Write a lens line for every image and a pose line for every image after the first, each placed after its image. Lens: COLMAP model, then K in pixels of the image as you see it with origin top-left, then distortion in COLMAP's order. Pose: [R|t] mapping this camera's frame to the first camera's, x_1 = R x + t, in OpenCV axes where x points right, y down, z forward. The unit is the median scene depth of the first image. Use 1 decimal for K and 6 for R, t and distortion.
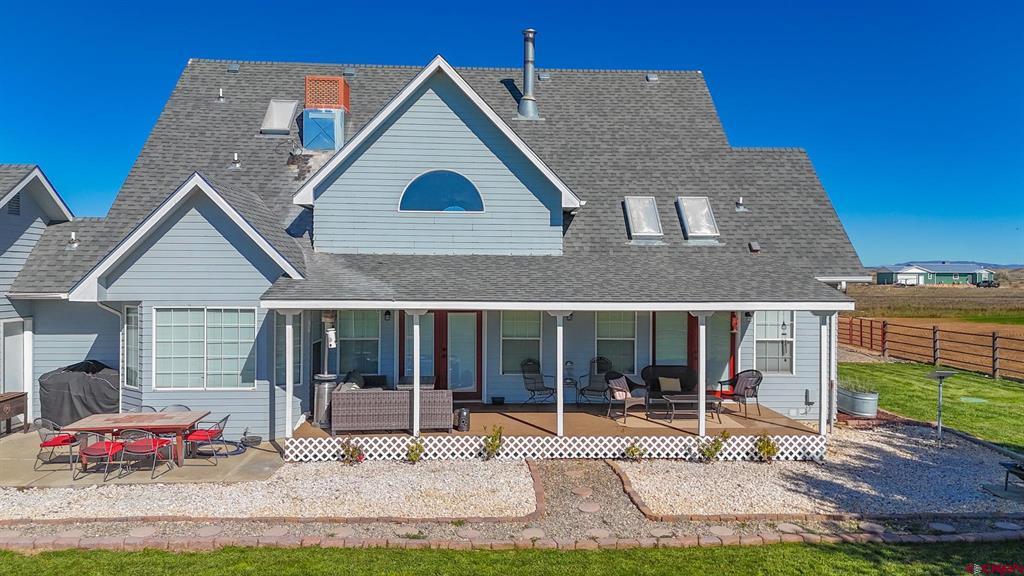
lens RADIAL K [[750.0, 0, 511.0], [0, 750.0, 286.7], [0, 0, 1]] dist [0.075868, -0.067638]
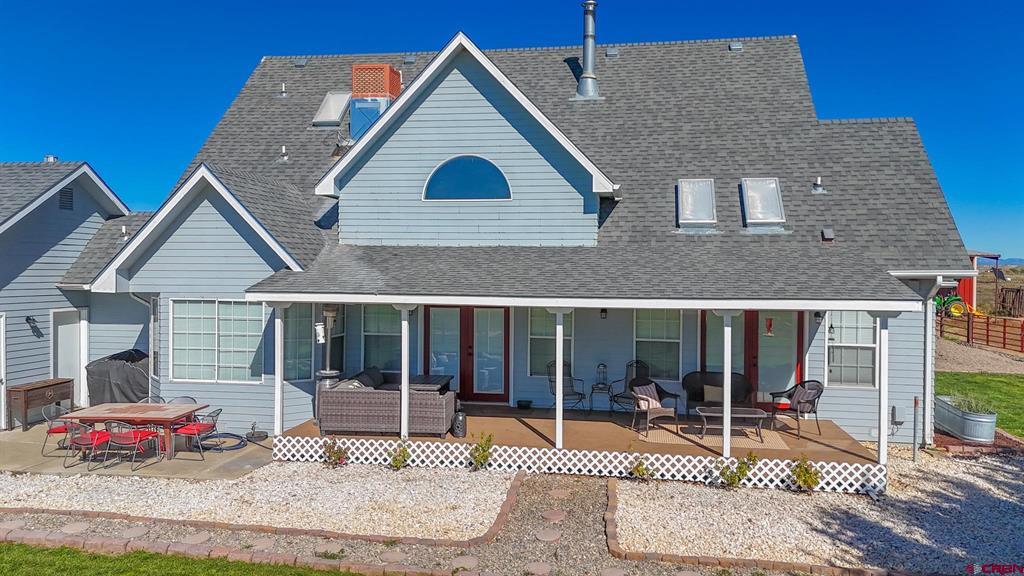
lens RADIAL K [[750.0, 0, 511.8], [0, 750.0, 286.5], [0, 0, 1]] dist [0.075868, -0.067638]
pose [[0.977067, 0.006555, -0.212830, 0.165915], [-0.005489, 0.999969, 0.005600, 0.002292], [0.212860, -0.004304, 0.977073, 0.100387]]
